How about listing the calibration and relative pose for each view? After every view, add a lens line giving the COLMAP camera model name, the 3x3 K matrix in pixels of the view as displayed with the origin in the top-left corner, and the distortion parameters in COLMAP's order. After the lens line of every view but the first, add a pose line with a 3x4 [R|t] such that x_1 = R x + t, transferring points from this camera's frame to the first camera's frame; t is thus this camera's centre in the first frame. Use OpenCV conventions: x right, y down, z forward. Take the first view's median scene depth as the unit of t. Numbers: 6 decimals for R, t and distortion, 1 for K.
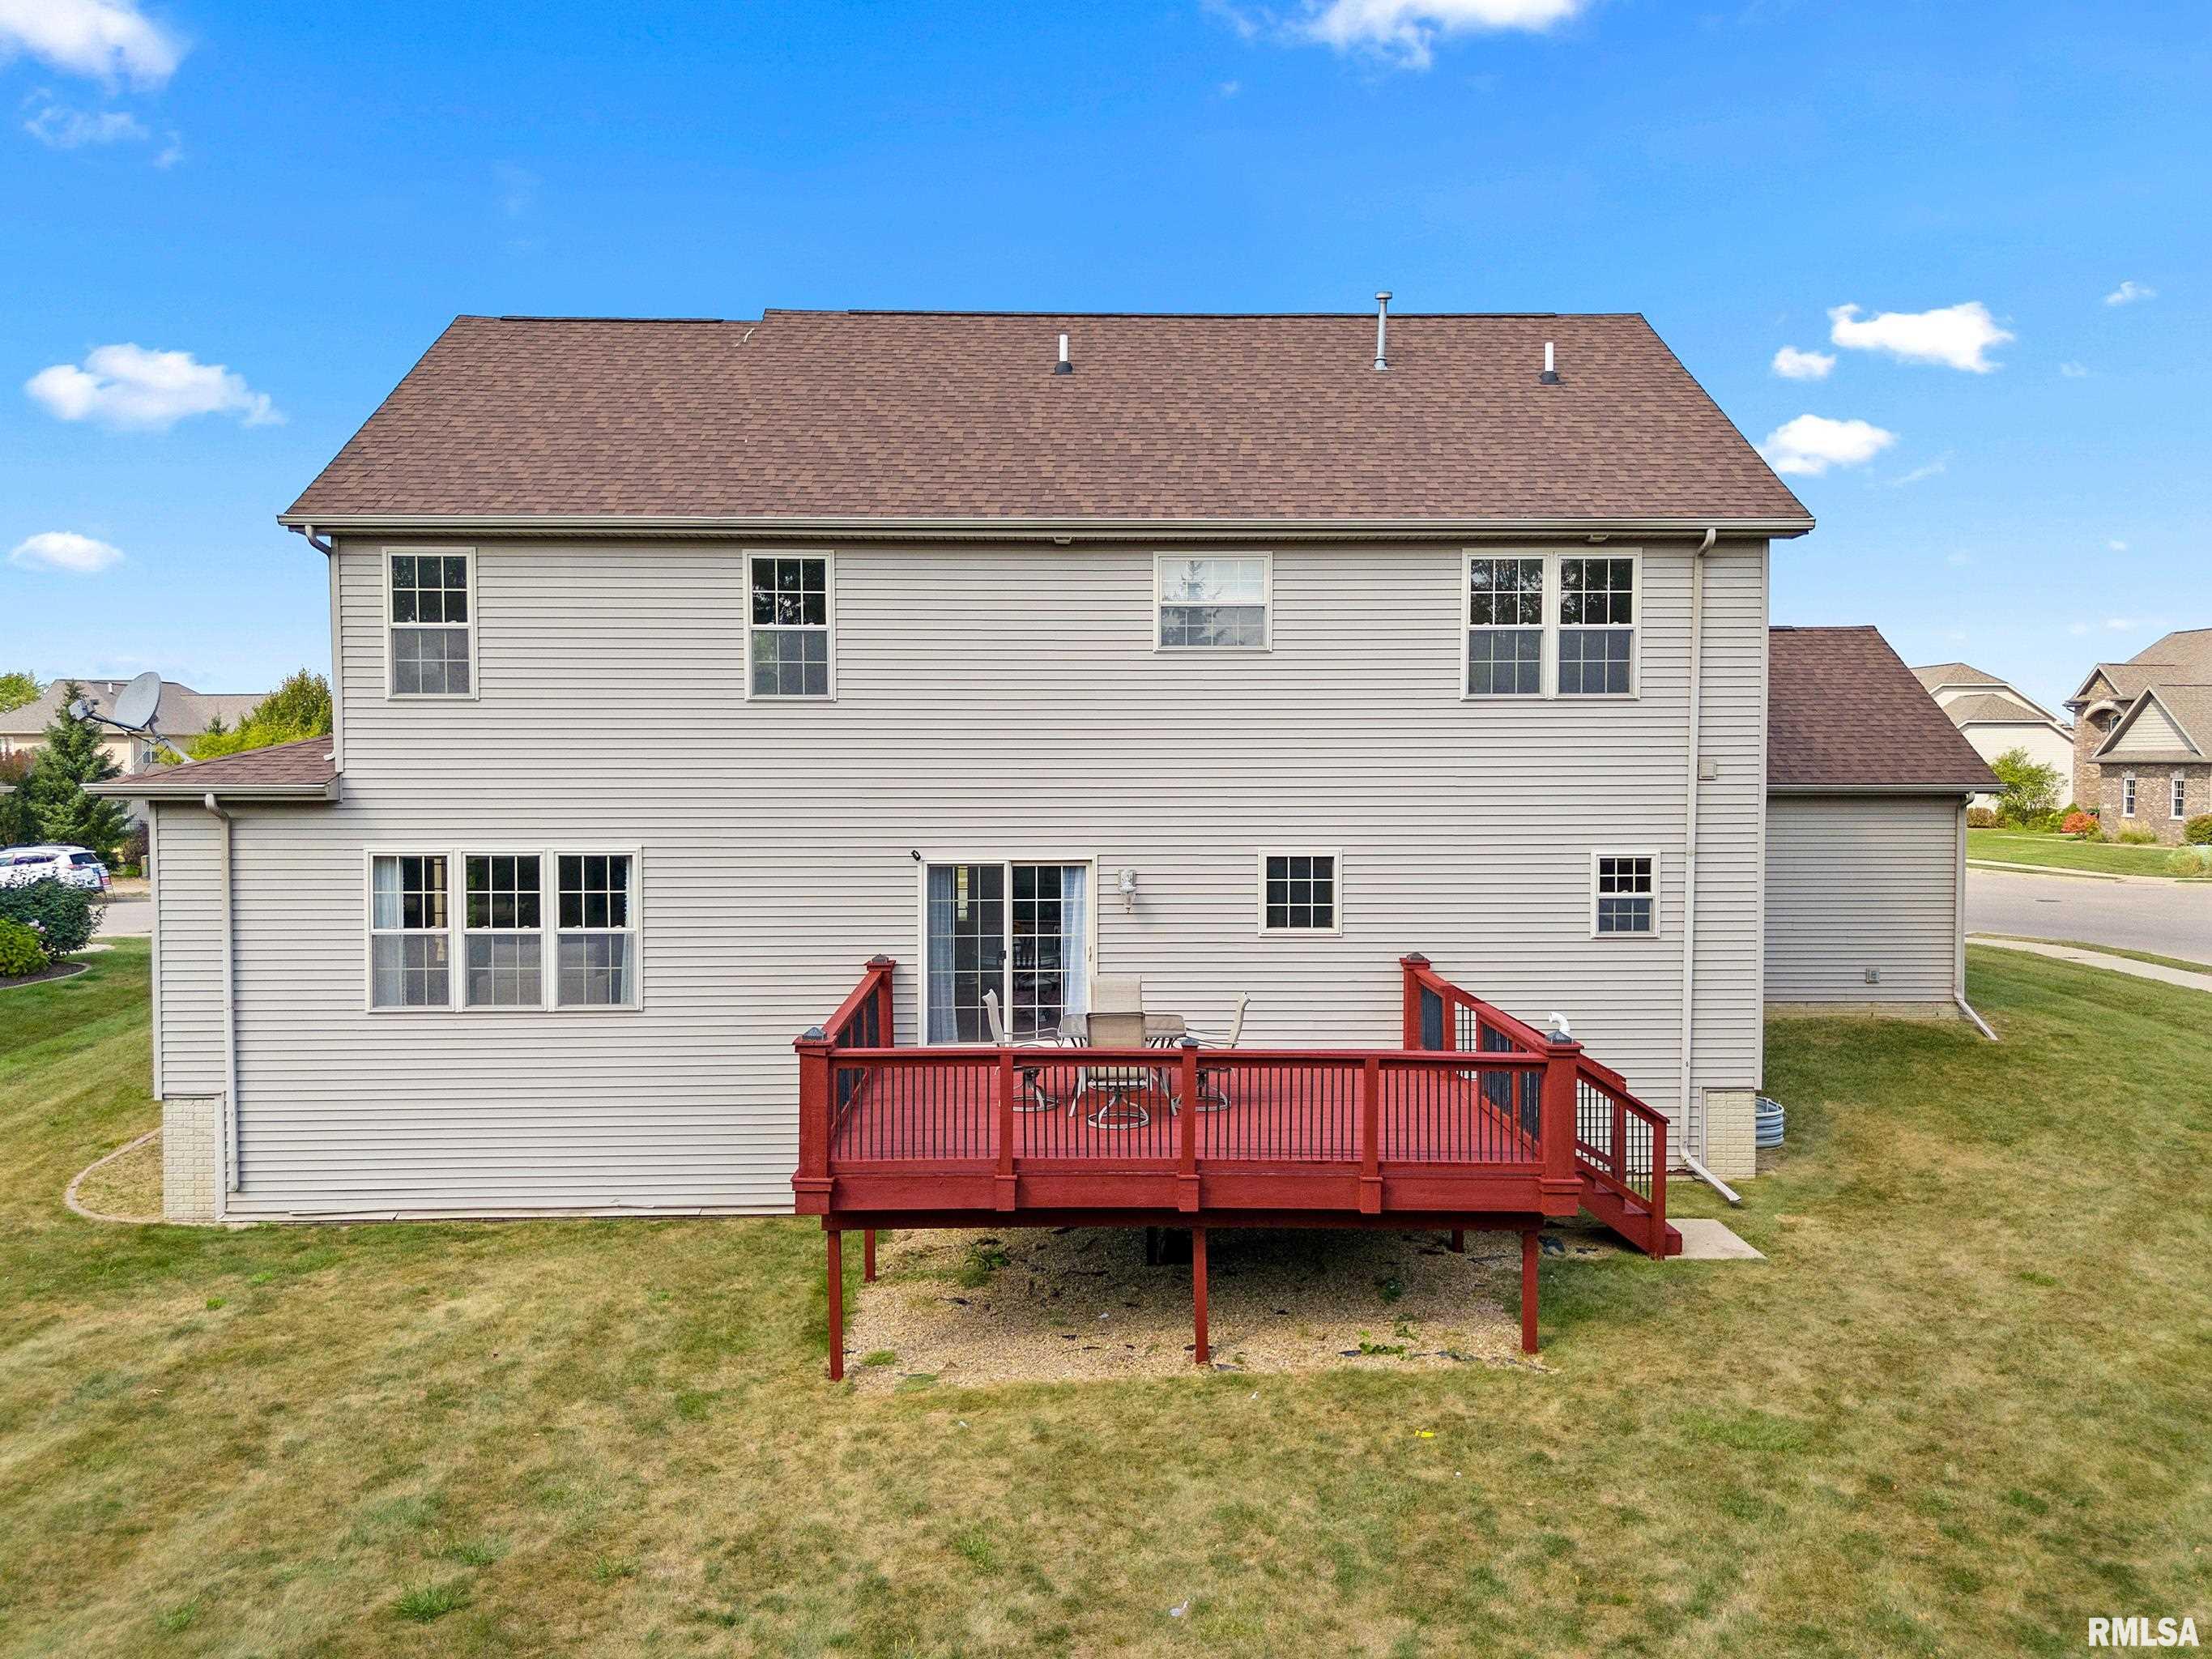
lens RADIAL K [[1668.1, 0, 1110.2], [0, 1668.1, 834.4], [0, 0, 1]] dist [0.041647, -0.033493]
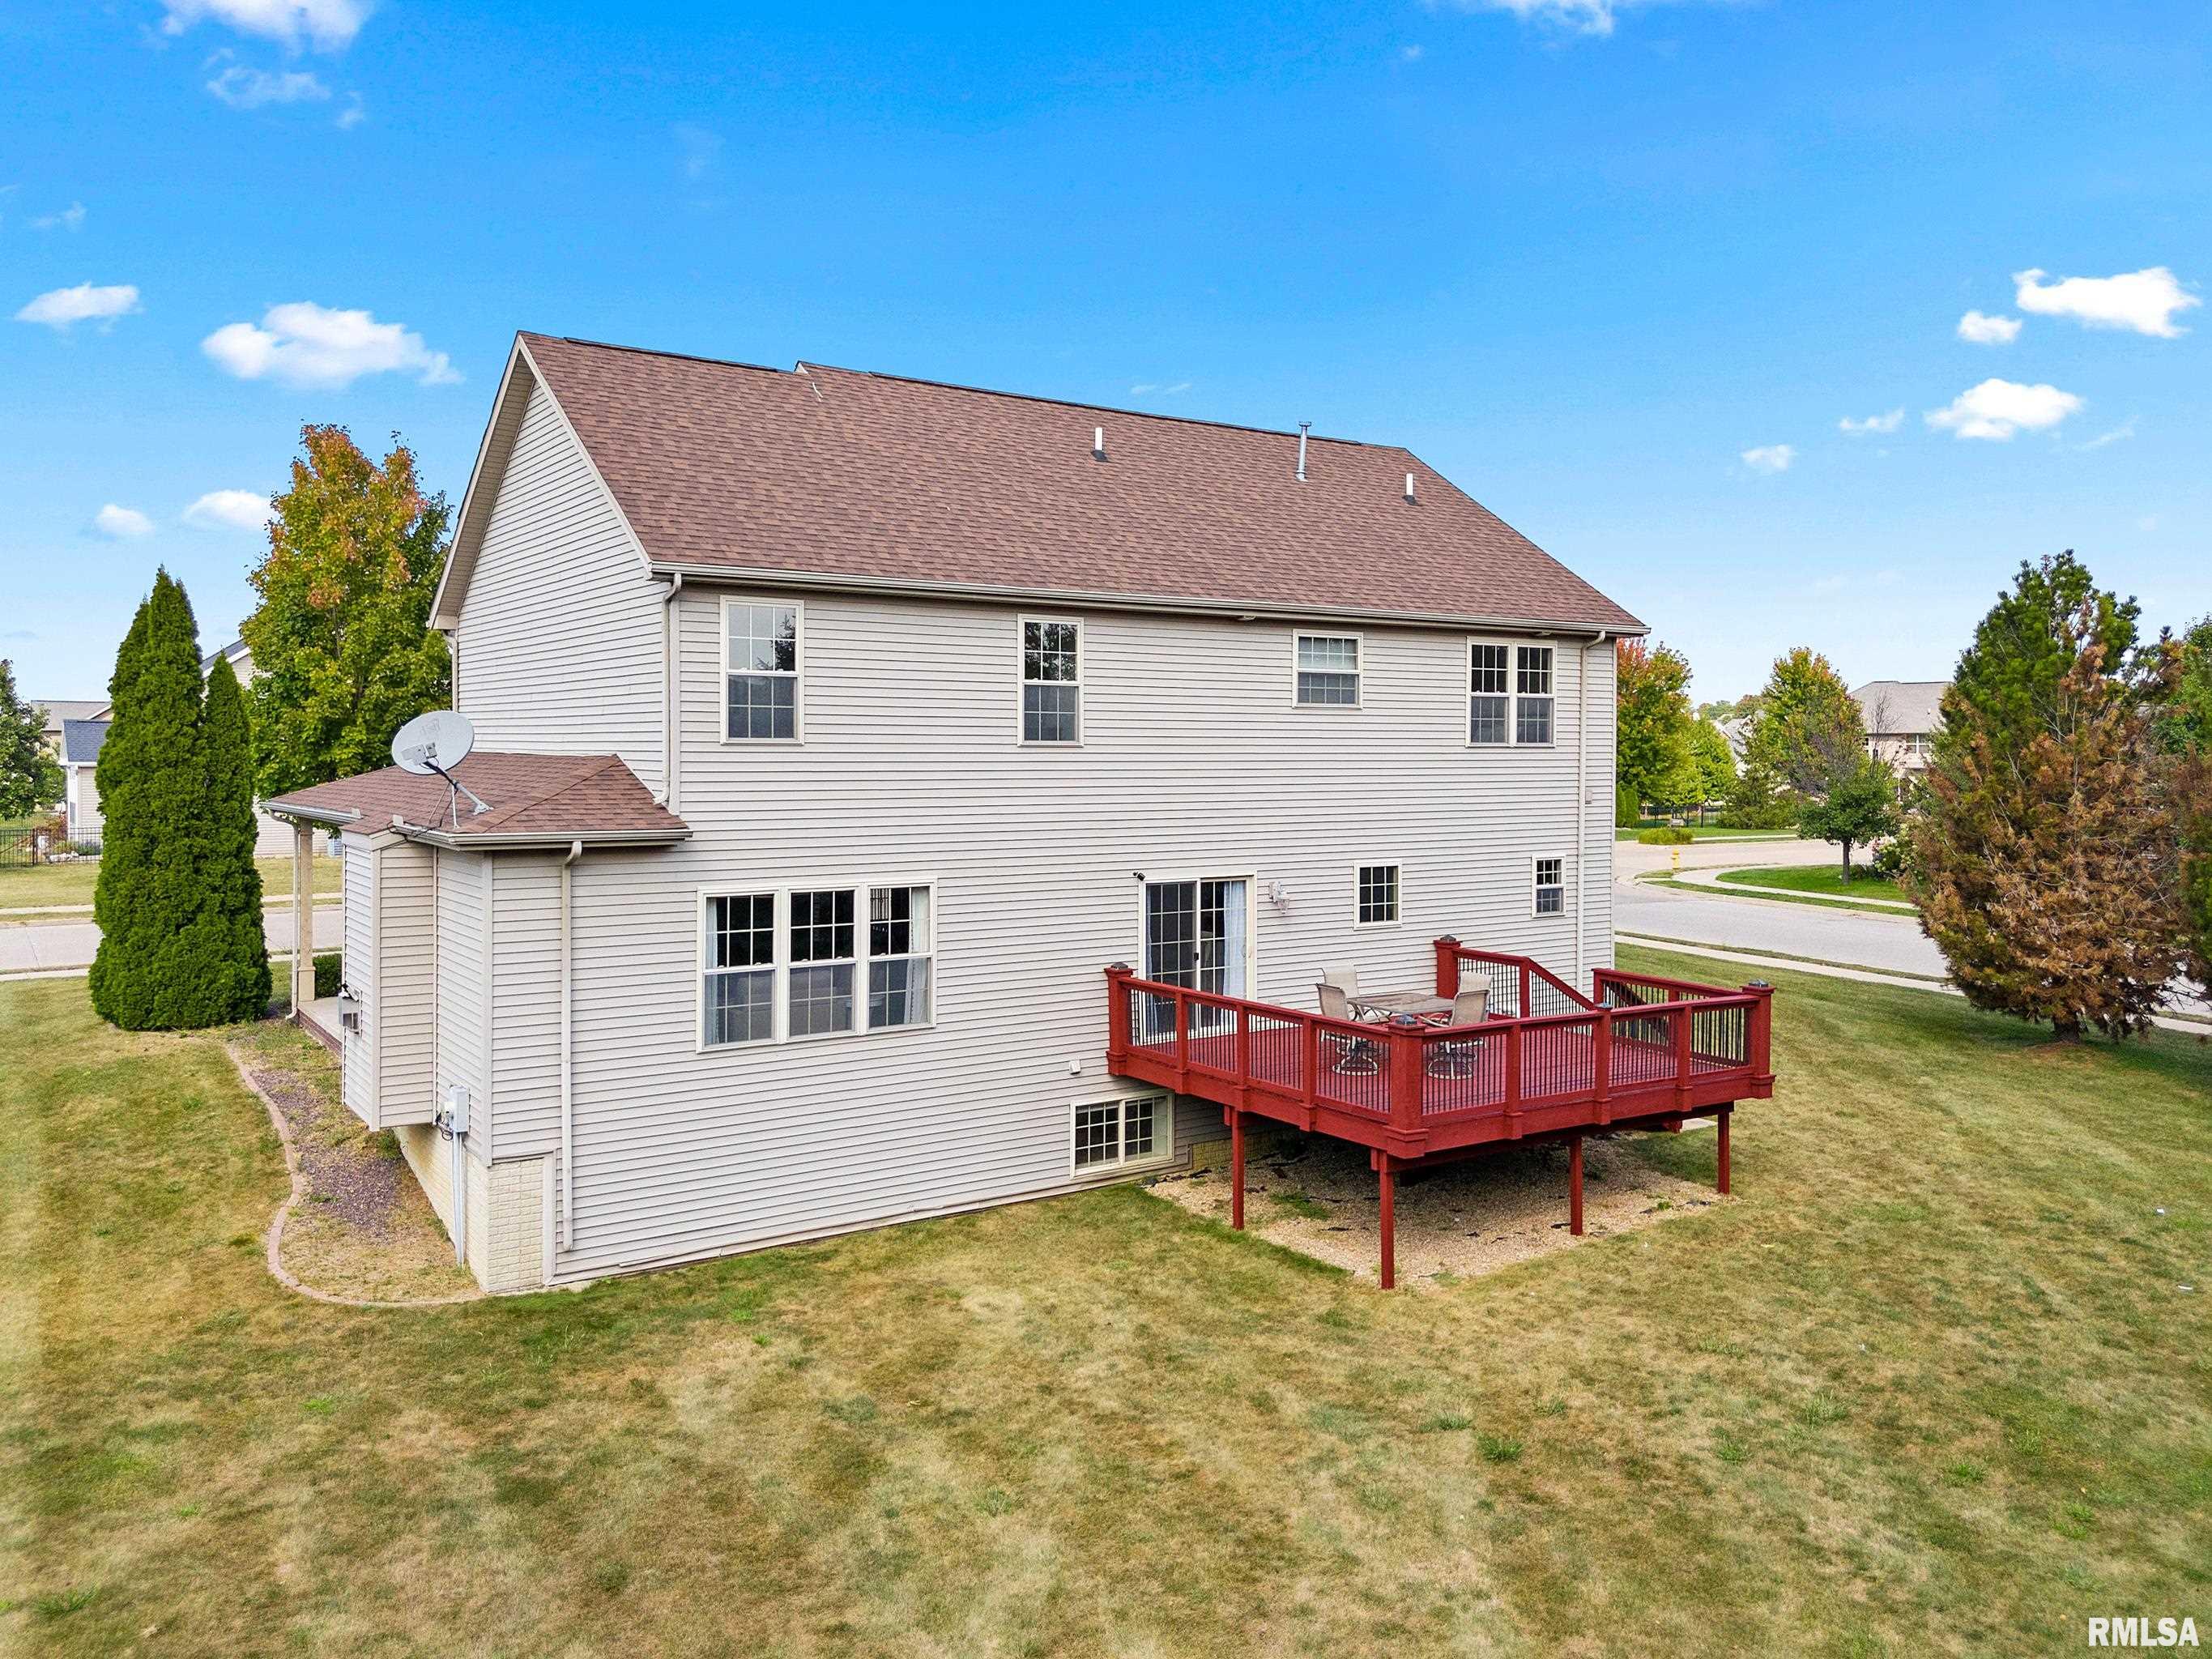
lens RADIAL K [[1688.2, 0, 1096.9], [0, 1688.2, 764.2], [0, 0, 1]] dist [0.026707, -0.008682]
pose [[0.841025, -0.001541, 0.540994, -0.795148], [0.018942, 0.999467, -0.026600, -0.036104], [-0.540664, 0.032619, 0.840606, 0.007500]]
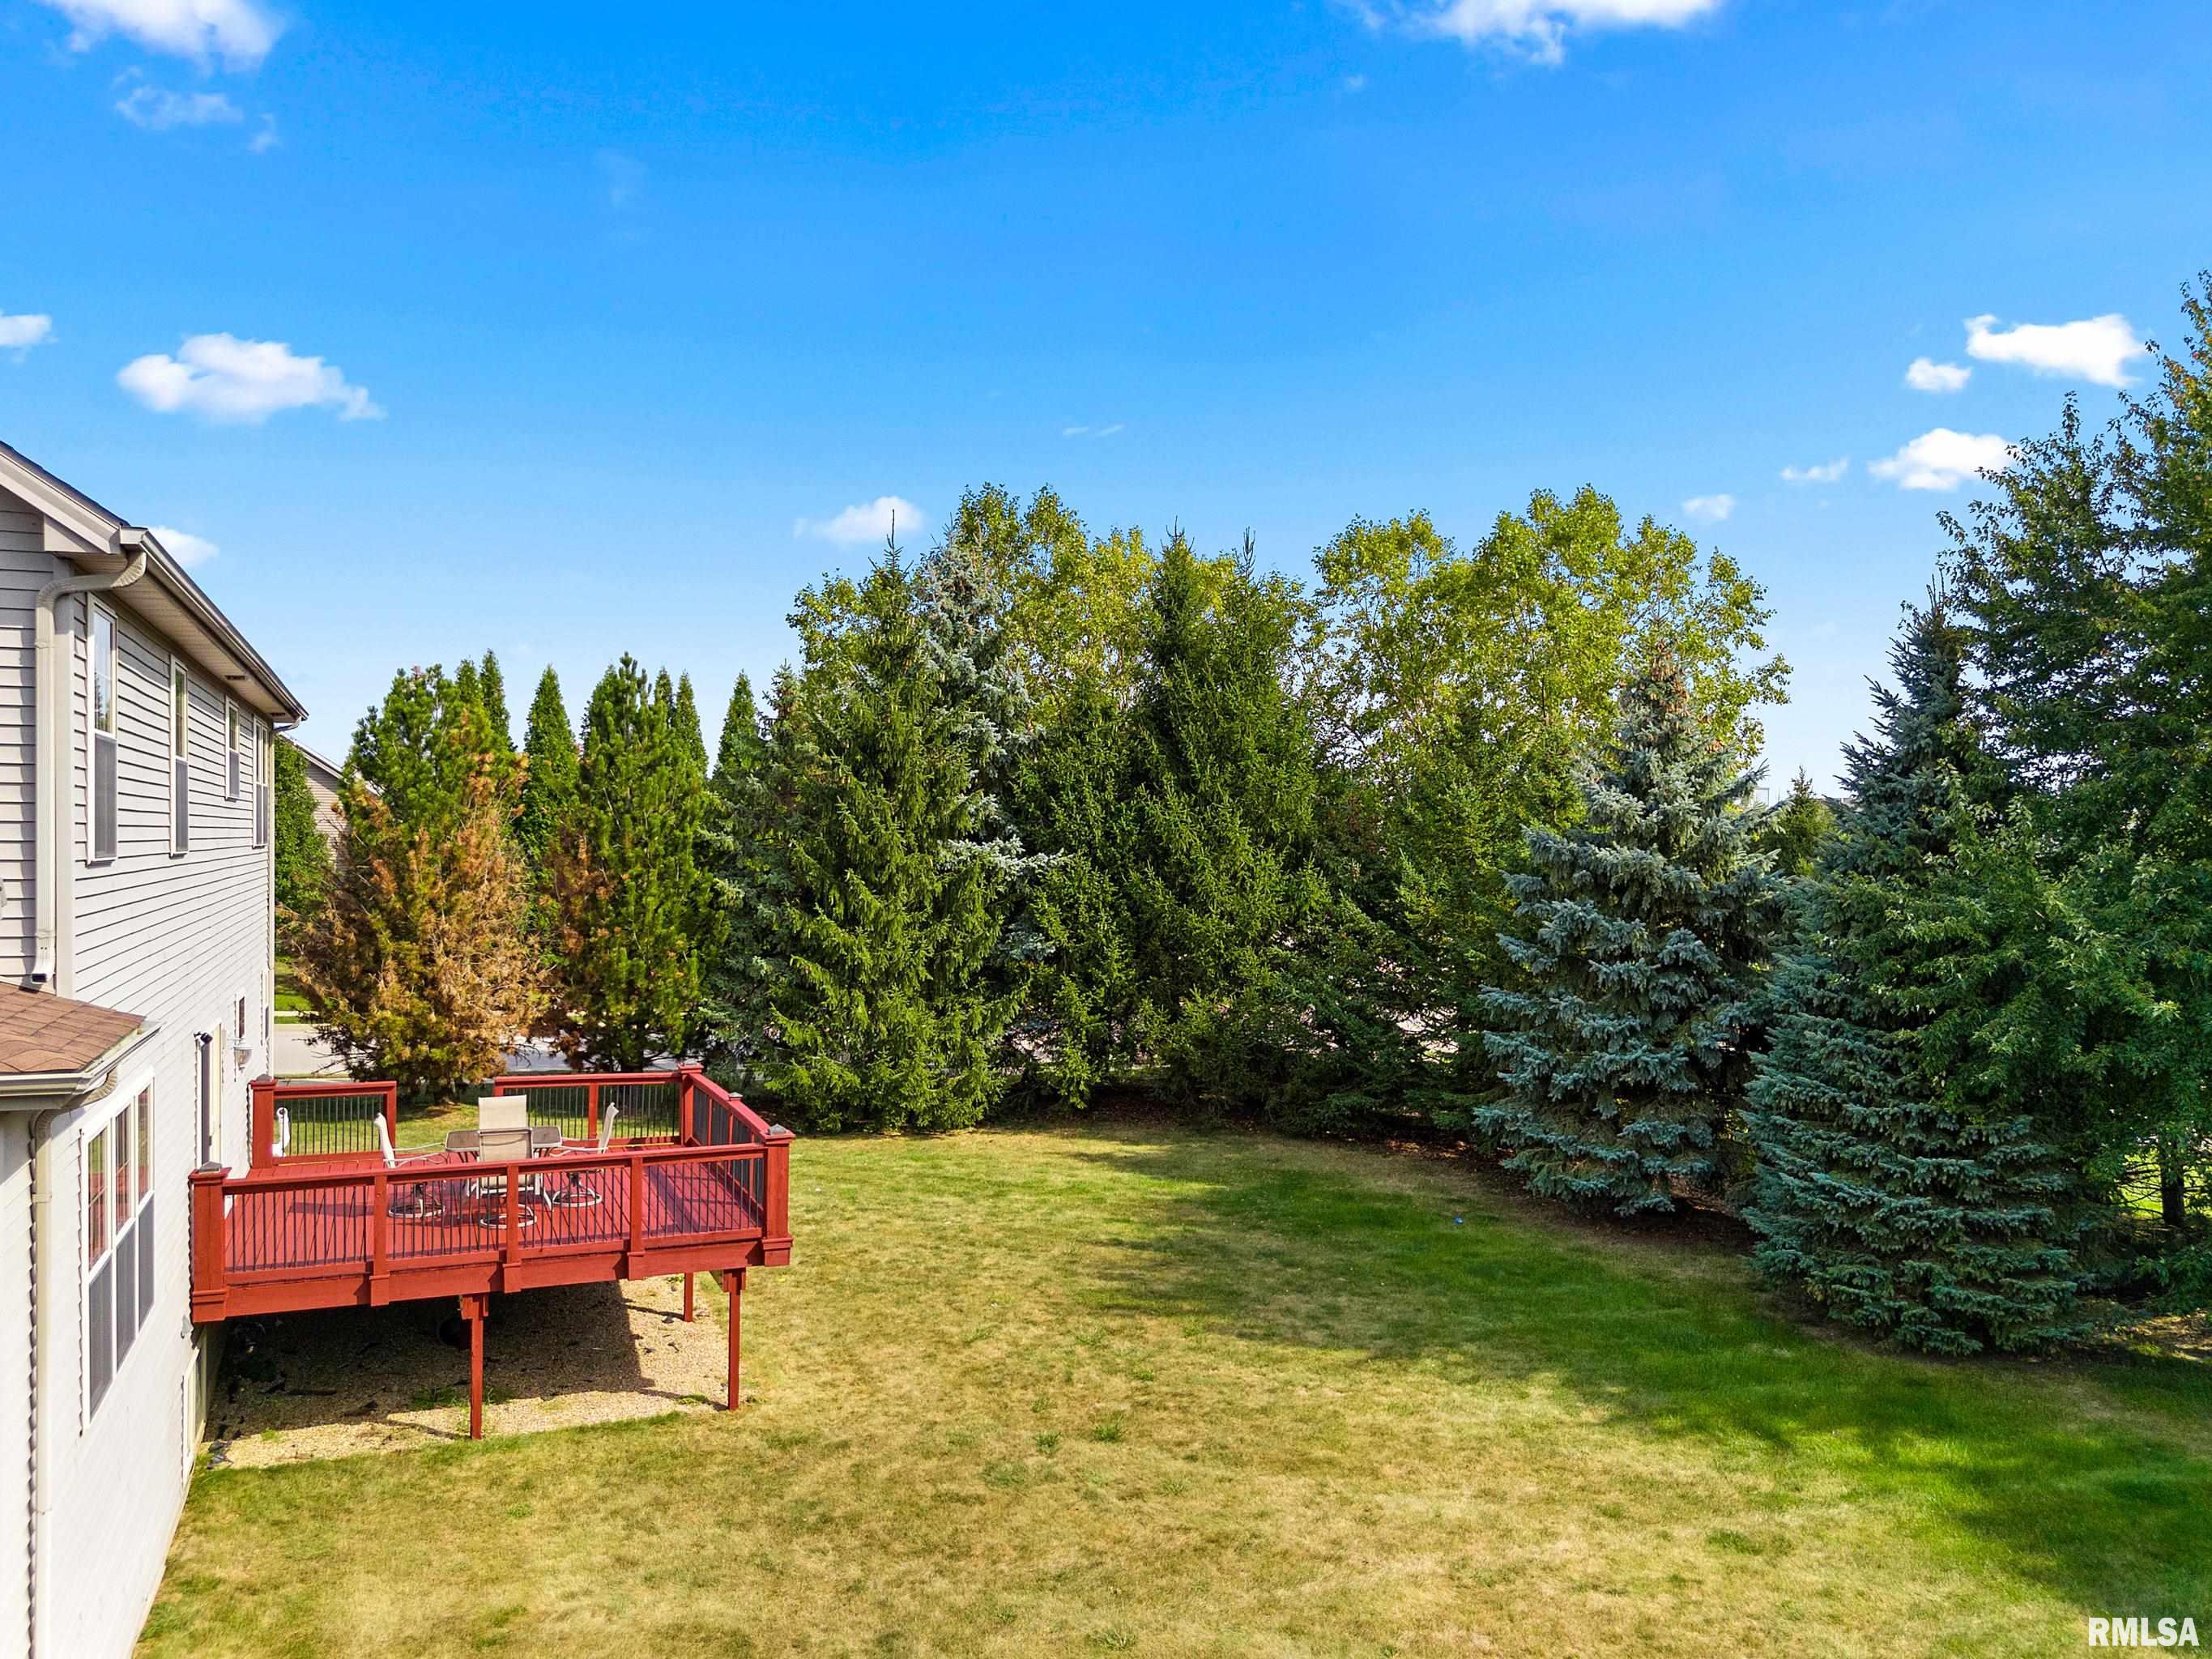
lens RADIAL K [[1688.2, 0, 1096.9], [0, 1688.2, 764.2], [0, 0, 1]] dist [0.026707, -0.008682]
pose [[-0.360084, 0.038016, 0.932145, -1.116827], [0.038249, 0.998931, -0.025965, -0.090559], [-0.932135, 0.026304, -0.361153, 0.899824]]
